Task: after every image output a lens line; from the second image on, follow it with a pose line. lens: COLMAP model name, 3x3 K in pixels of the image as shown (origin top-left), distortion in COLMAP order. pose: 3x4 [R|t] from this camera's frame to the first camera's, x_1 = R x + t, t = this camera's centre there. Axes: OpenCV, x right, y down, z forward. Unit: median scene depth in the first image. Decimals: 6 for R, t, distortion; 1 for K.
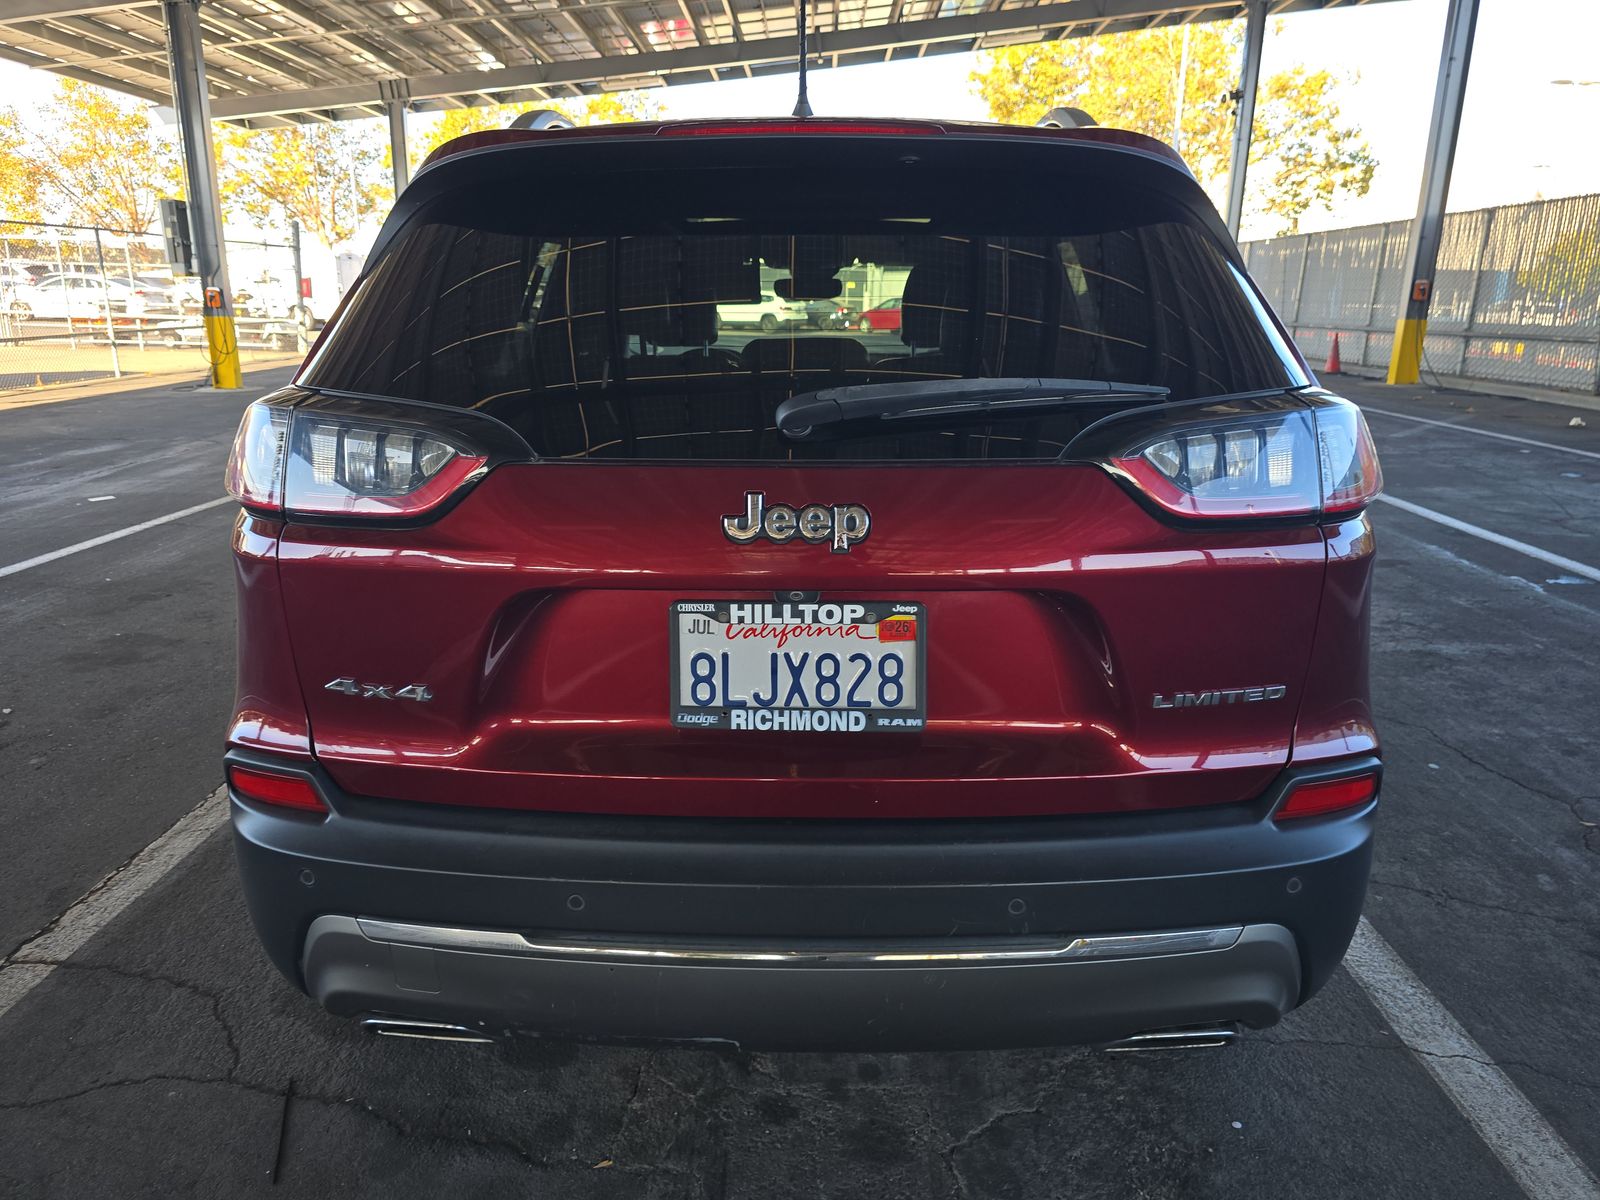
lens RADIAL K [[1087.0, 0, 785.6], [0, 1087.0, 594.9], [0, 0, 1]] dist [0.002158, -0.006390]
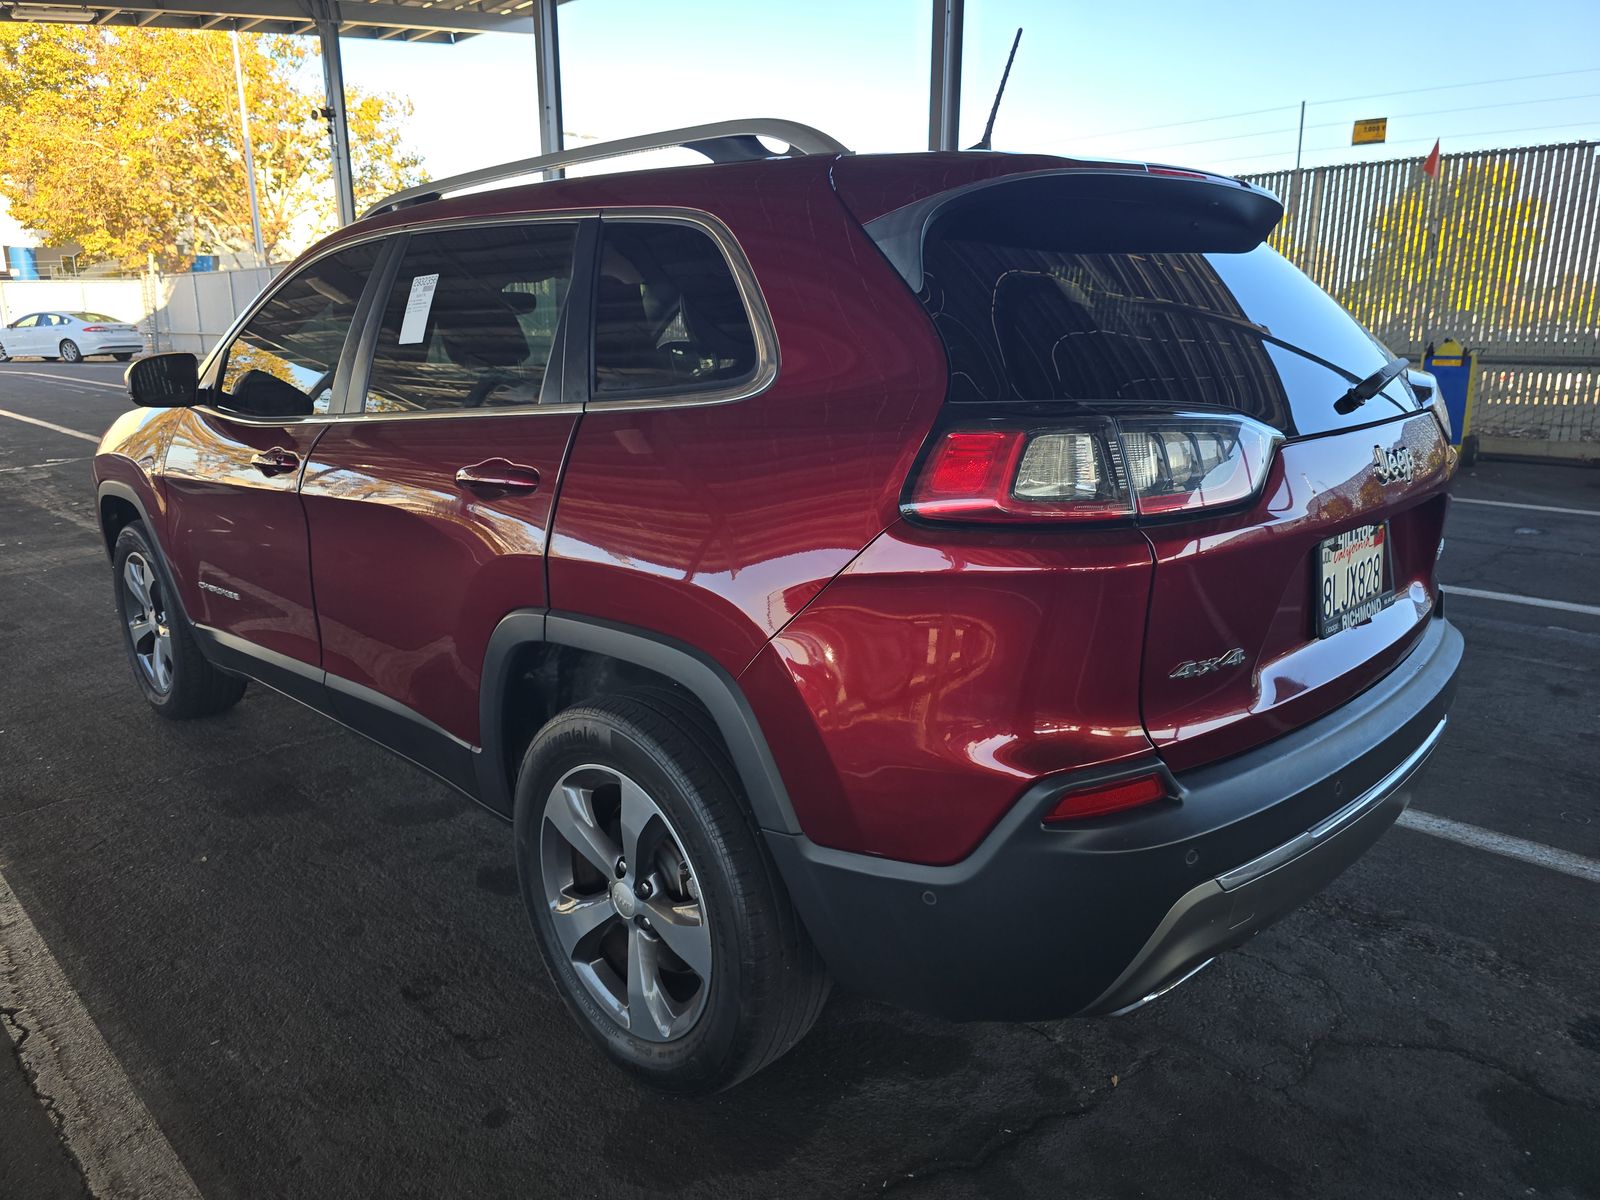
lens RADIAL K [[1087.0, 0, 788.6], [0, 1087.0, 594.3], [0, 0, 1]] dist [0.002158, -0.006390]
pose [[0.689996, -0.182265, 0.700489, -1.683334], [0.192472, 0.979135, 0.065180, -0.159559], [-0.697754, 0.089851, 0.710680, 0.608073]]
